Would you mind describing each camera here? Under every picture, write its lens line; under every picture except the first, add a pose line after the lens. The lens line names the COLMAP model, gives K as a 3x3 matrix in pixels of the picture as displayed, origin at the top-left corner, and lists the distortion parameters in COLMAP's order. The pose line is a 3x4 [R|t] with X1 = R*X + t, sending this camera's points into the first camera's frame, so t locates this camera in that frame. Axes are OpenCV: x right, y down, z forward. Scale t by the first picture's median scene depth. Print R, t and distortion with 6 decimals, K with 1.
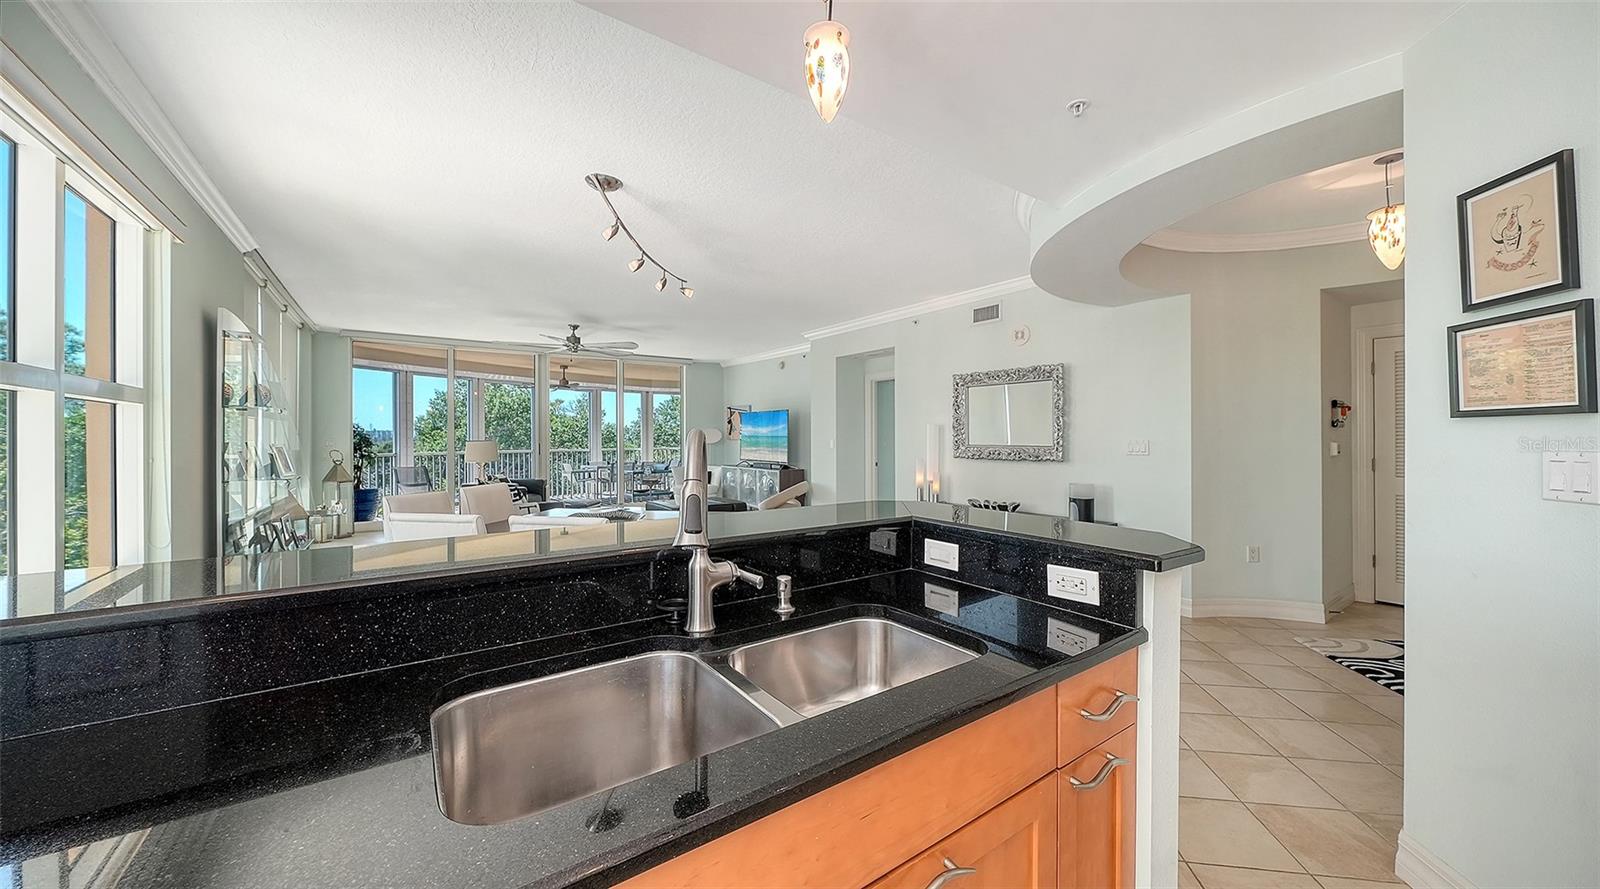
lens RADIAL K [[559.9, 0, 809.8], [0, 559.9, 438.5], [0, 0, 1]] dist [0.000318, 0.000026]
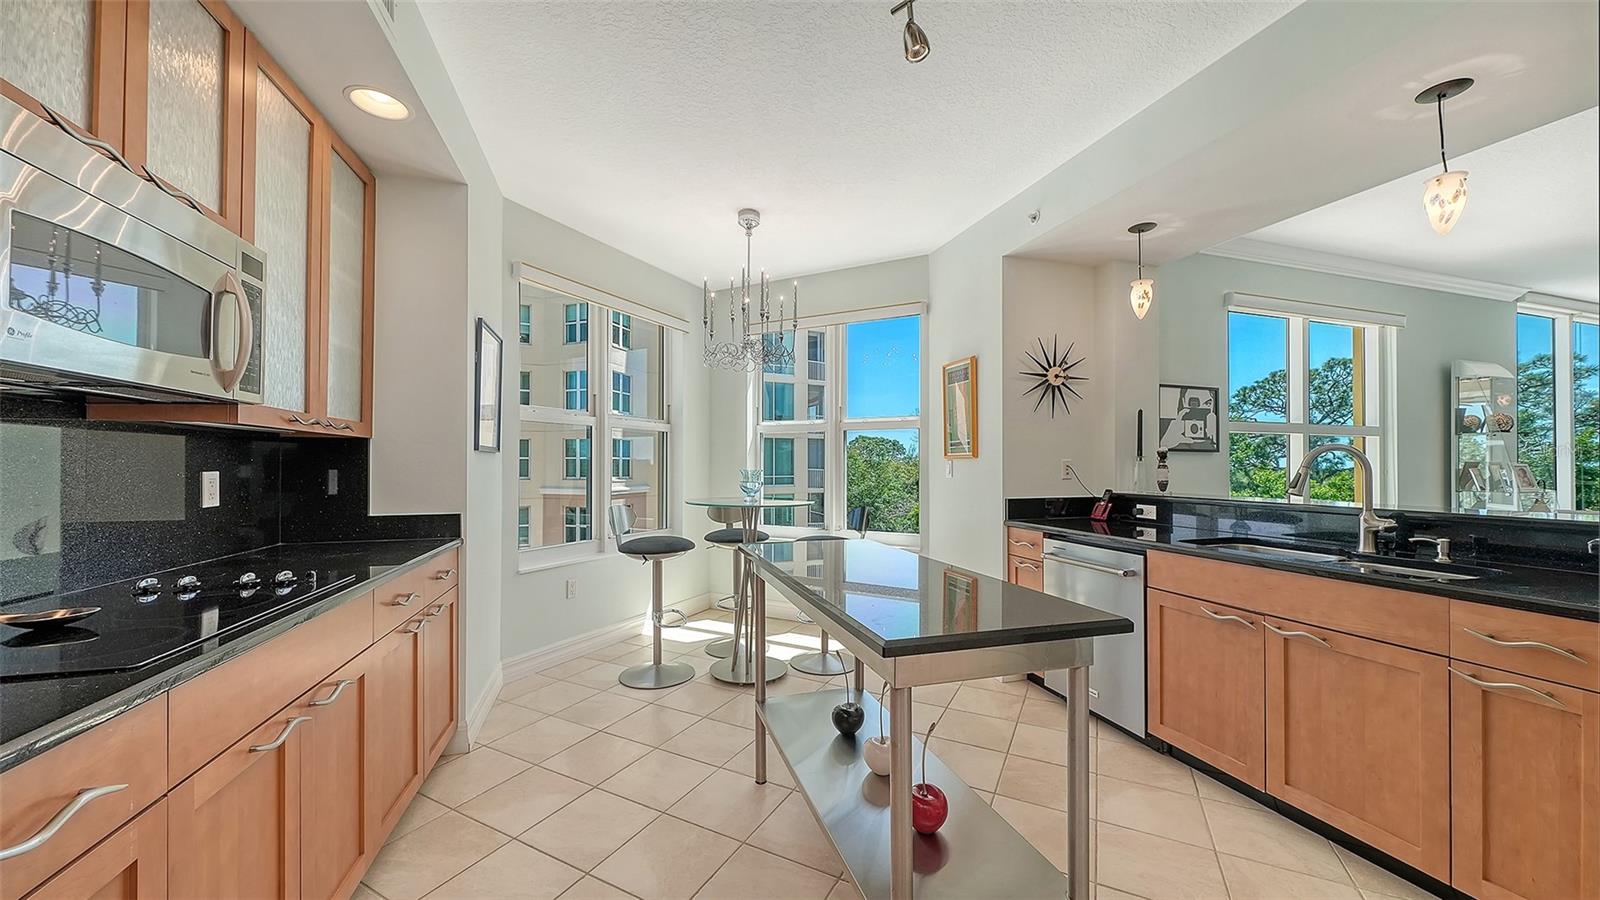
lens RADIAL K [[566.3, 0, 809.4], [0, 566.3, 461.9], [0, 0, 1]] dist [-0.001902, -0.000459]
pose [[-0.302048, -0.005038, -0.953279, 0.686288], [-0.003708, 0.999985, -0.004110, 0.019481], [0.953285, 0.002293, -0.302062, -0.061238]]
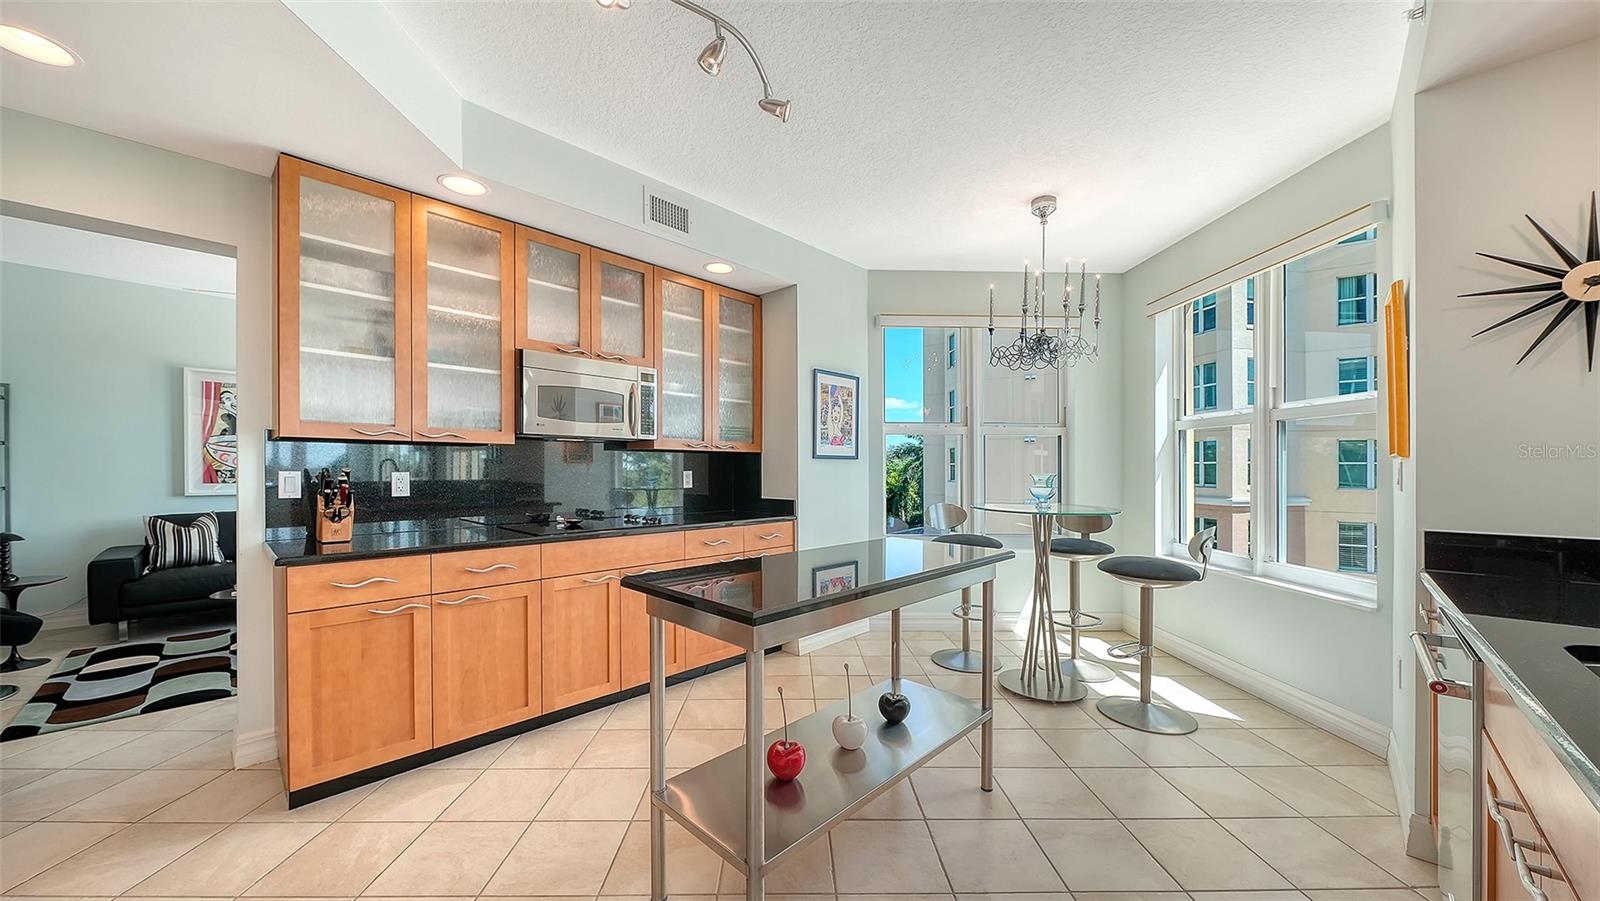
lens RADIAL K [[569.2, 0, 811.7], [0, 569.2, 473.2], [0, 0, 1]] dist [-0.000964, -0.000231]
pose [[-0.978576, -0.002226, -0.205873, 0.348016], [-0.004314, 0.999944, 0.009694, 0.020916], [0.205840, 0.010375, -0.978531, 0.365474]]
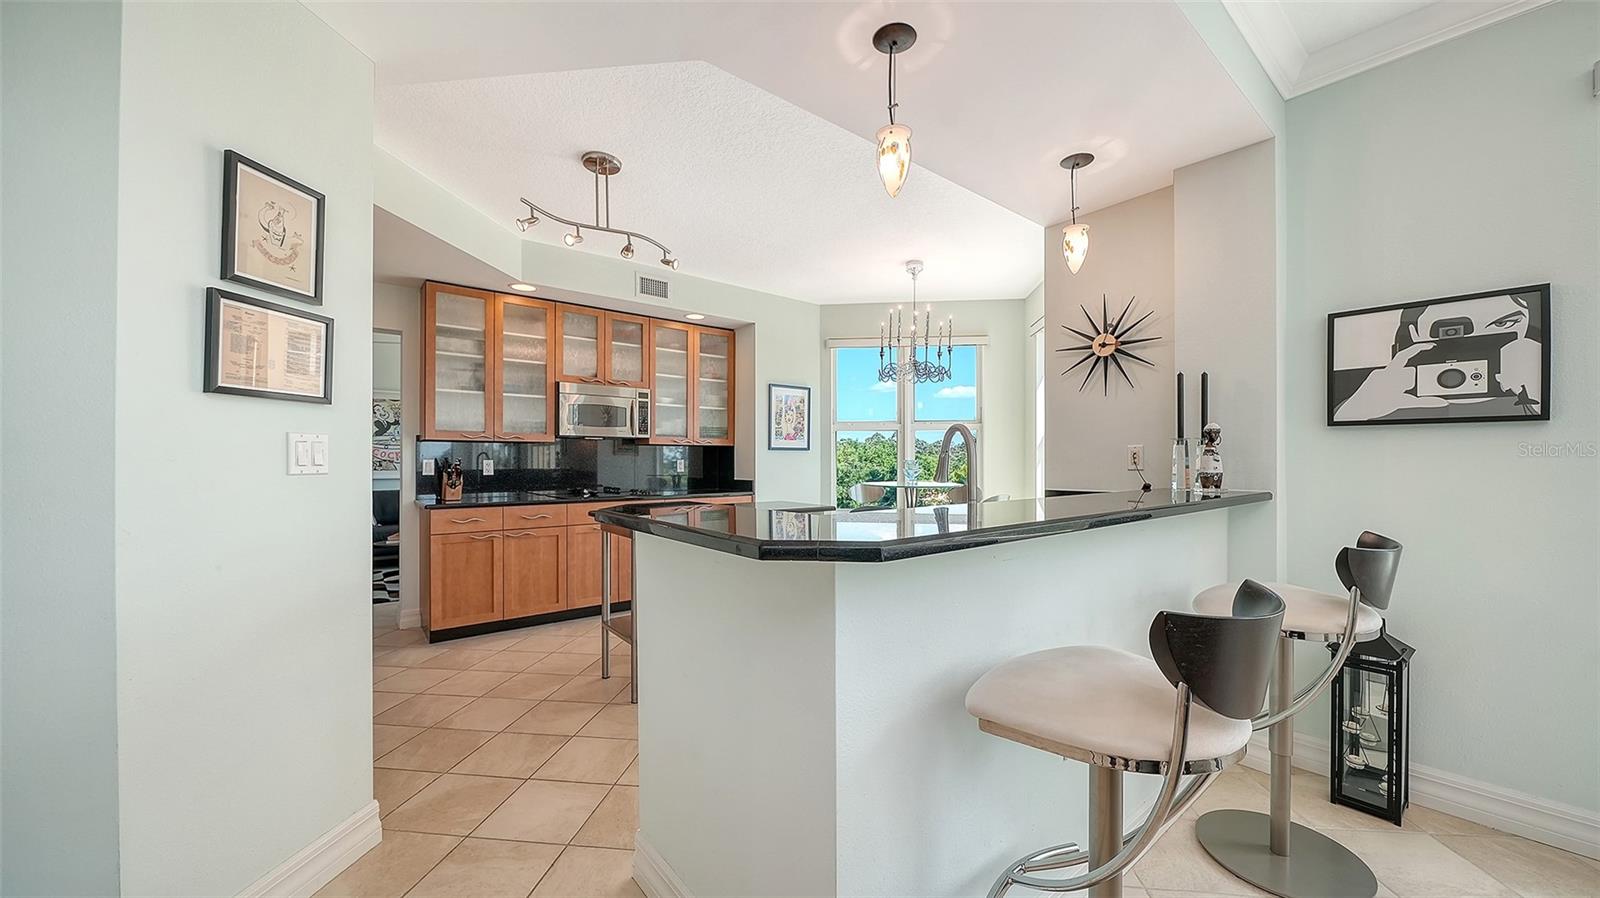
lens RADIAL K [[585.6, 0, 803.3], [0, 585.6, 457.8], [0, 0, 1]] dist [-0.000146, -0.002443]
pose [[-0.998120, -0.000953, -0.061280, 0.114178], [-0.000716, 0.999992, -0.003889, 0.029851], [0.061283, -0.003838, -0.998113, 0.840583]]
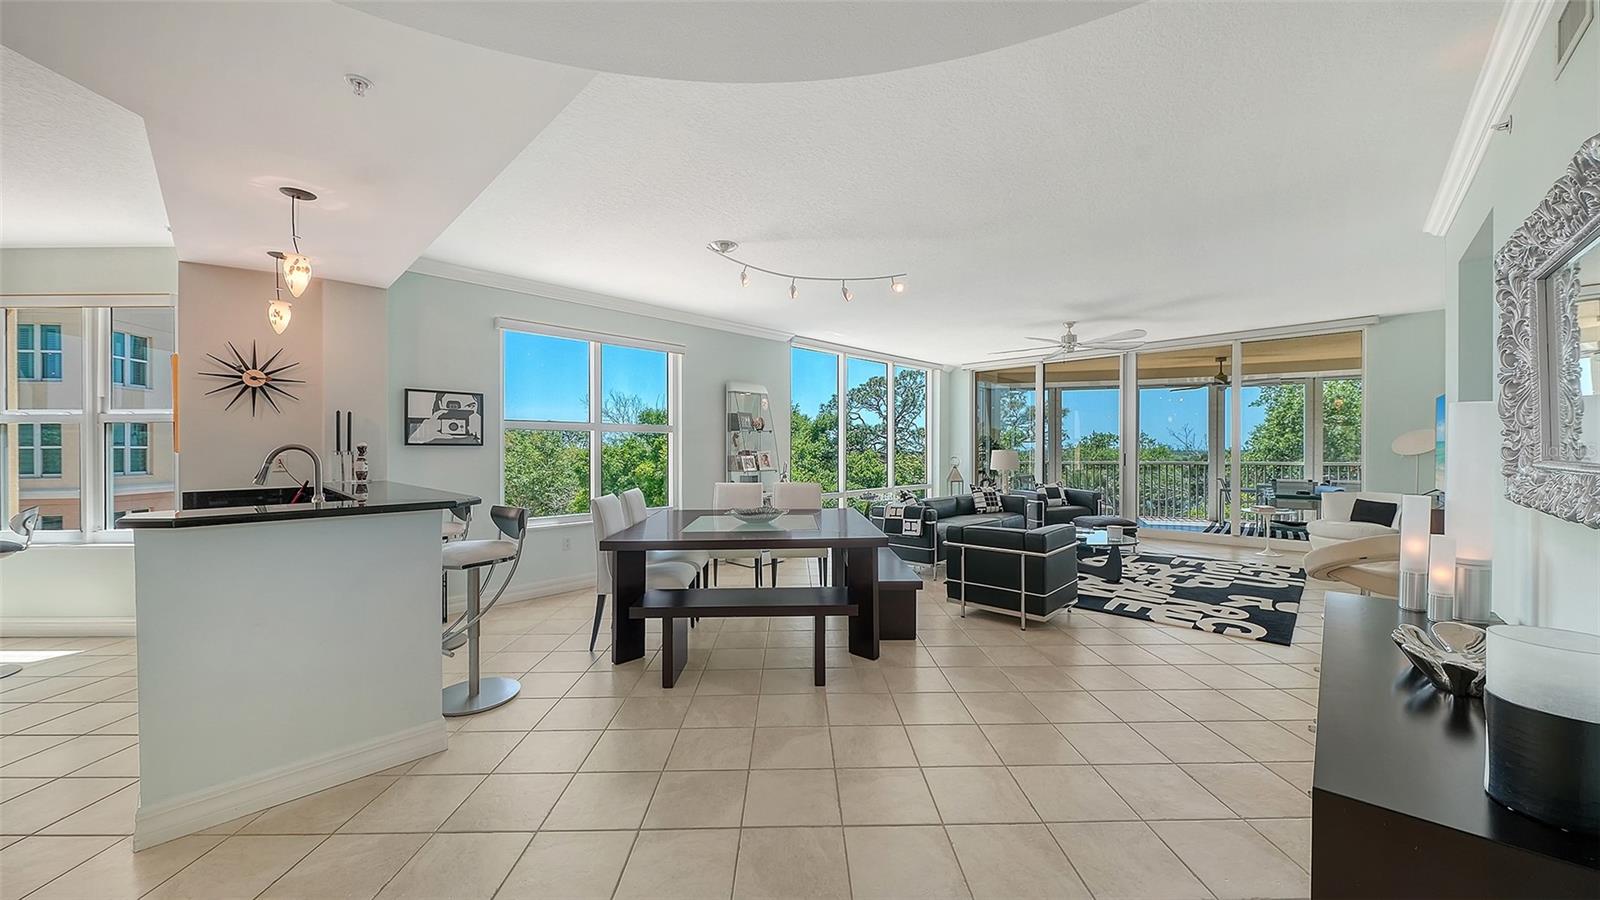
lens RADIAL K [[560.3, 0, 800.0], [0, 560.3, 450.0], [0, 0, 1]] dist [-0.002513, -0.000298]
pose [[0.172033, -0.000441, -0.985091, 0.844399], [0.003694, 0.999993, 0.000198, 0.005636], [0.985084, -0.003673, 0.172033, 0.869997]]
